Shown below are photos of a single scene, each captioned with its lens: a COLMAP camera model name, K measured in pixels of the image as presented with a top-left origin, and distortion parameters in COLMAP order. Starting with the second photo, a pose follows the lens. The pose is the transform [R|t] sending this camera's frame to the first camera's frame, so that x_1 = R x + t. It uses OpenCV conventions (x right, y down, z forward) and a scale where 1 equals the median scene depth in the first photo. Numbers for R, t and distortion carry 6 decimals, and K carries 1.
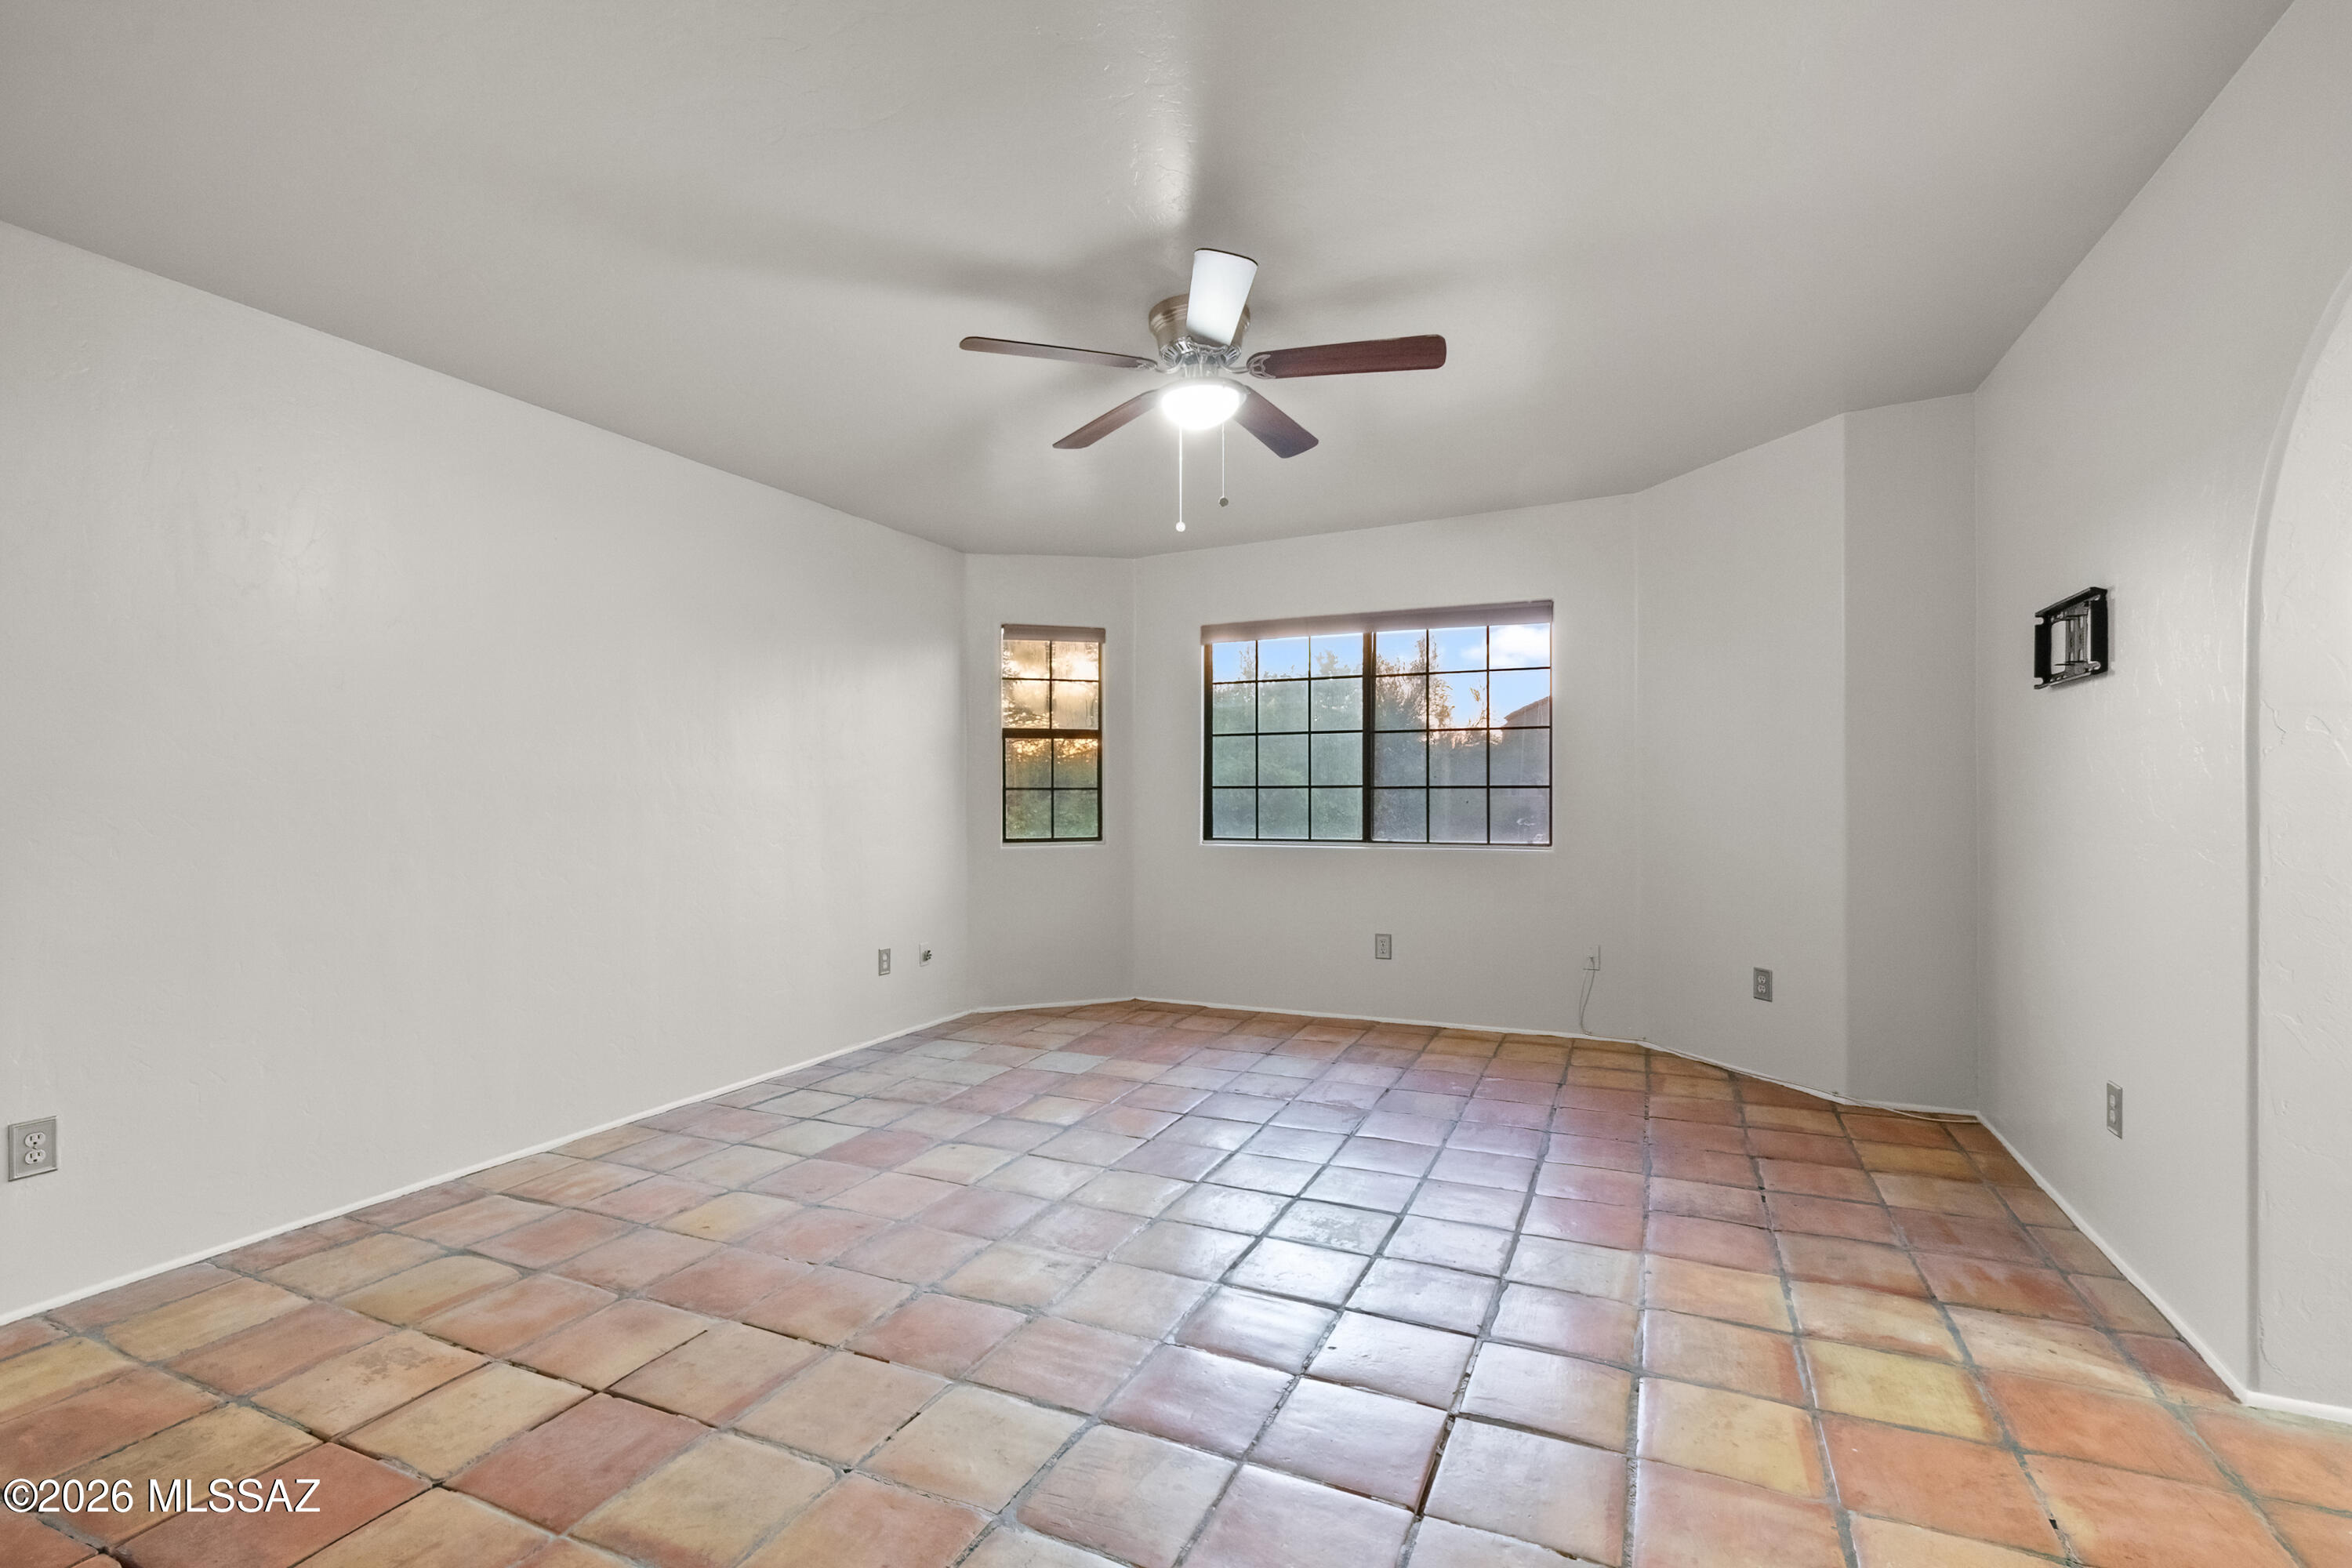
lens RADIAL K [[1067.4, 0, 1167.5], [0, 1067.4, 797.7], [0, 0, 1]] dist [-0.000625, -0.000825]
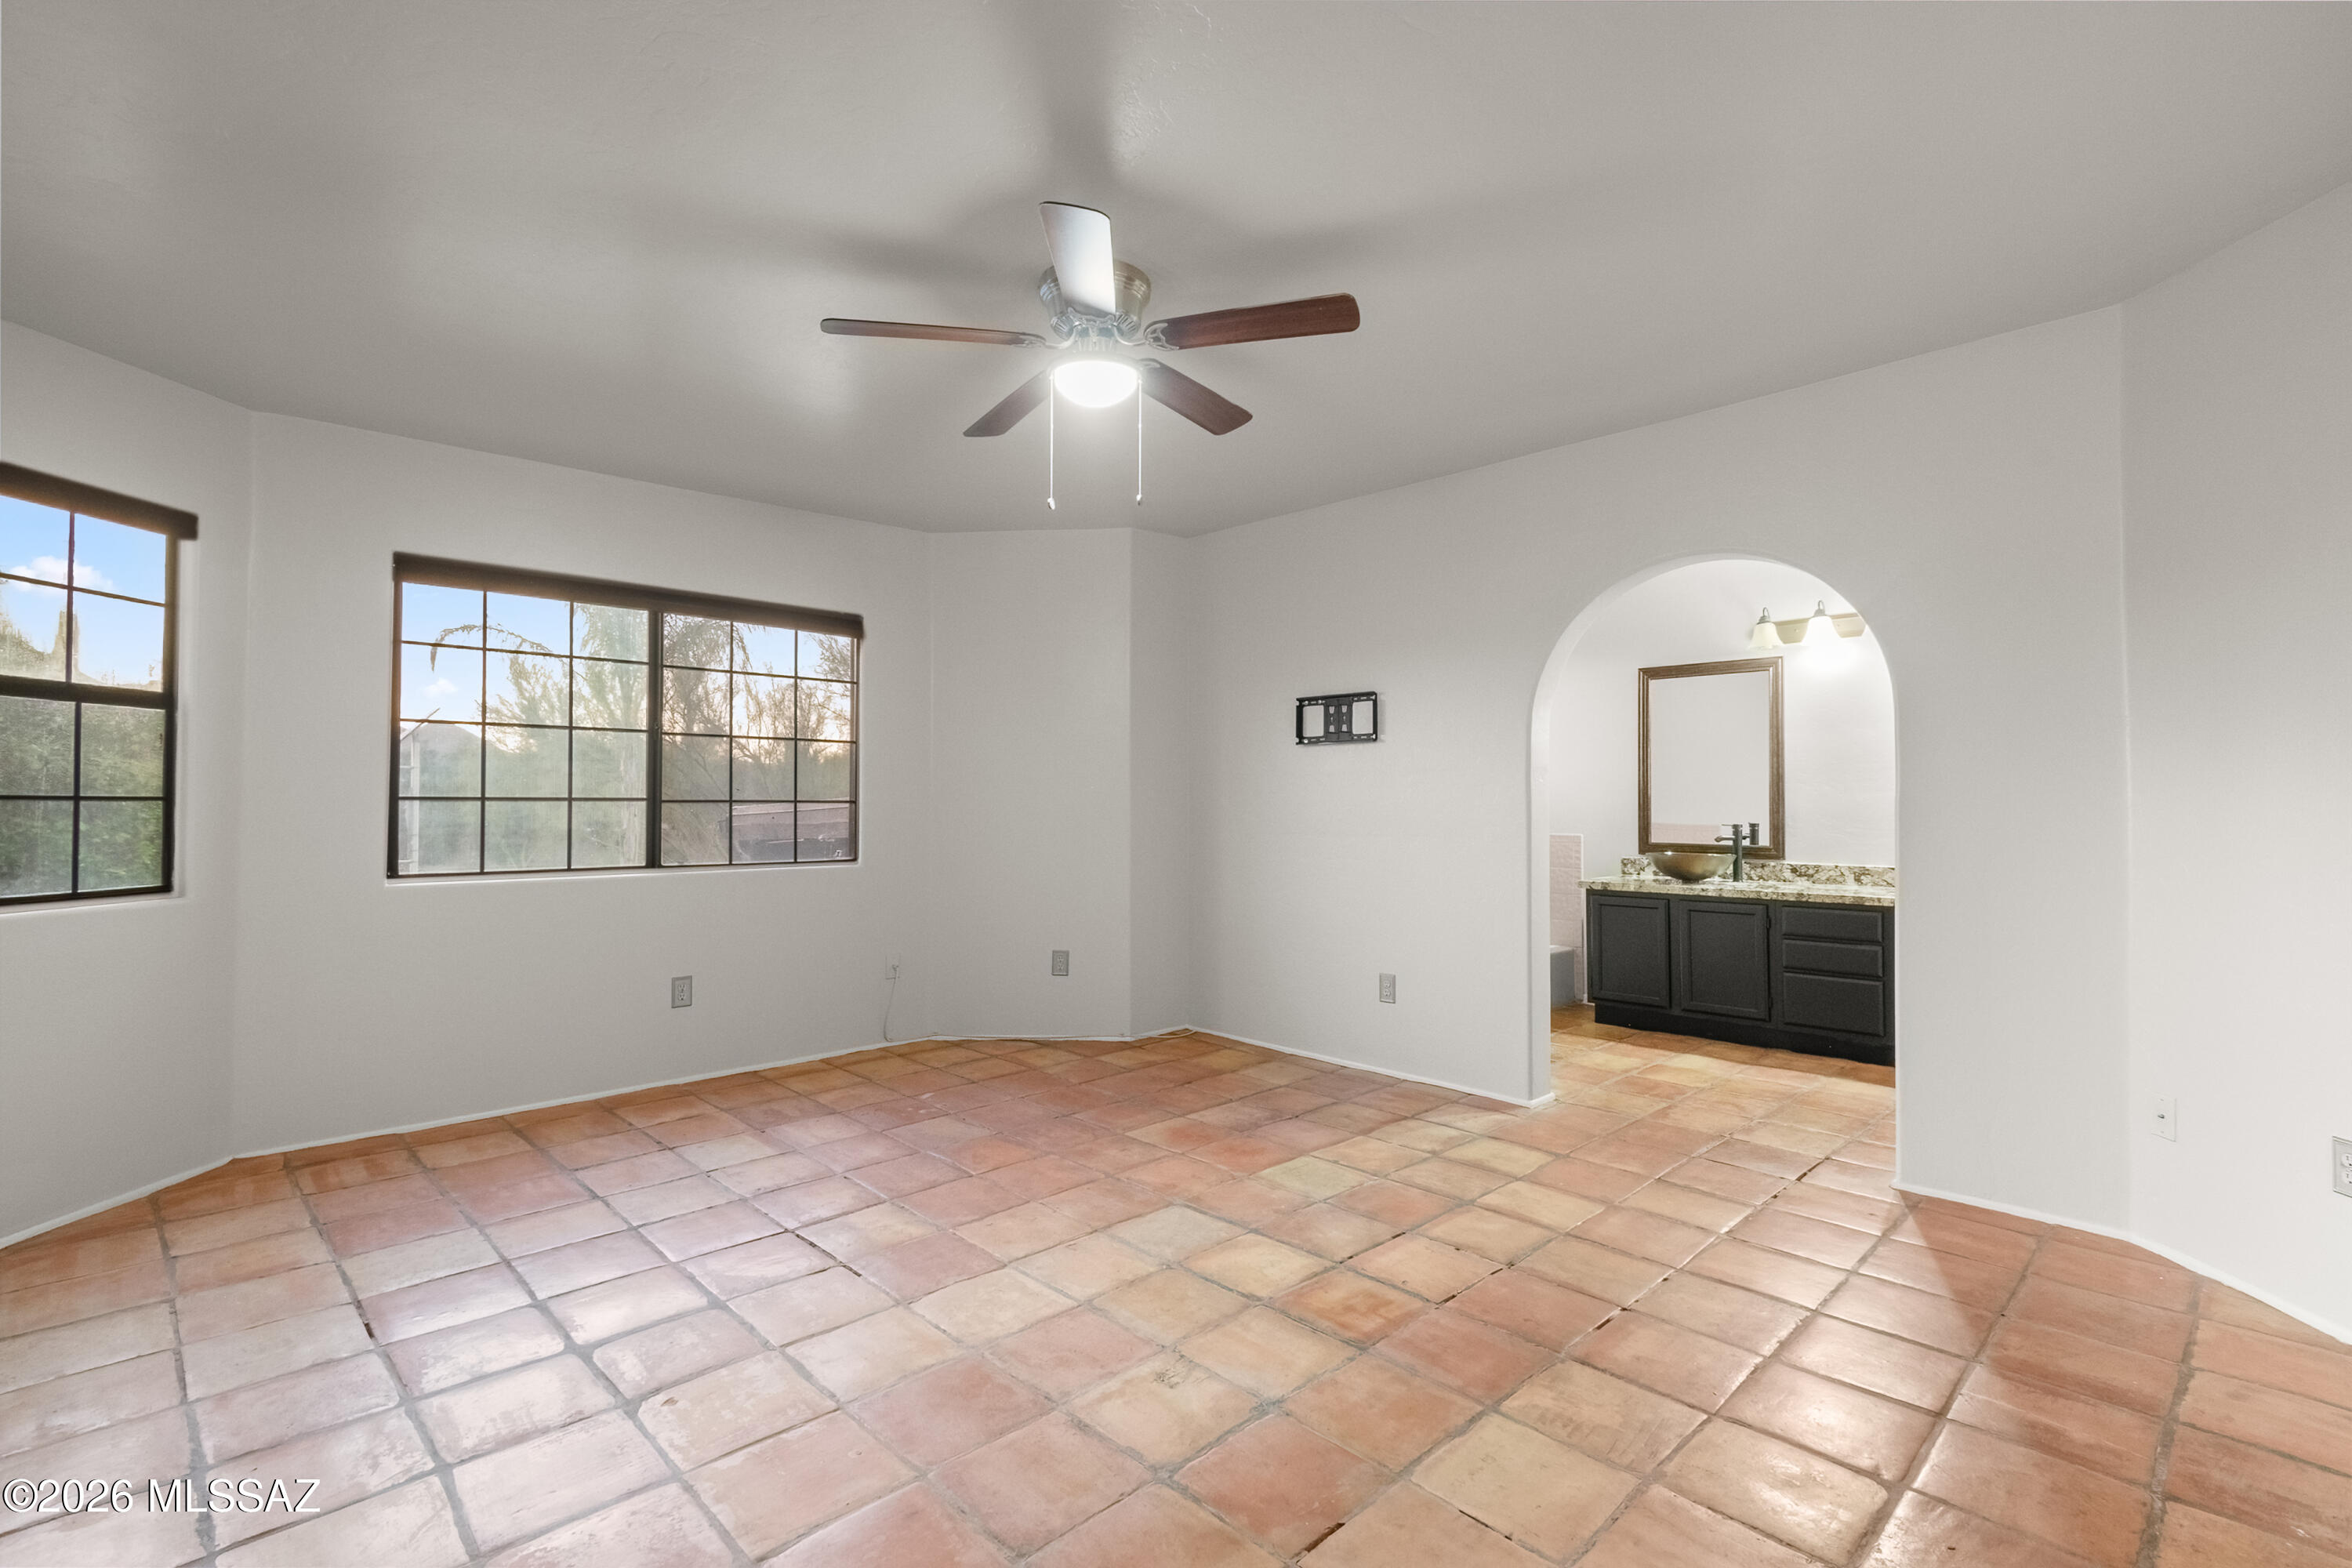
lens RADIAL K [[1067.4, 0, 1167.5], [0, 1067.4, 797.7], [0, 0, 1]] dist [-0.000625, -0.000825]
pose [[0.356751, 0.010031, 0.934146, -0.591912], [0.001959, 0.999932, -0.011485, -0.002399], [-0.934198, 0.005927, 0.356707, 0.467937]]
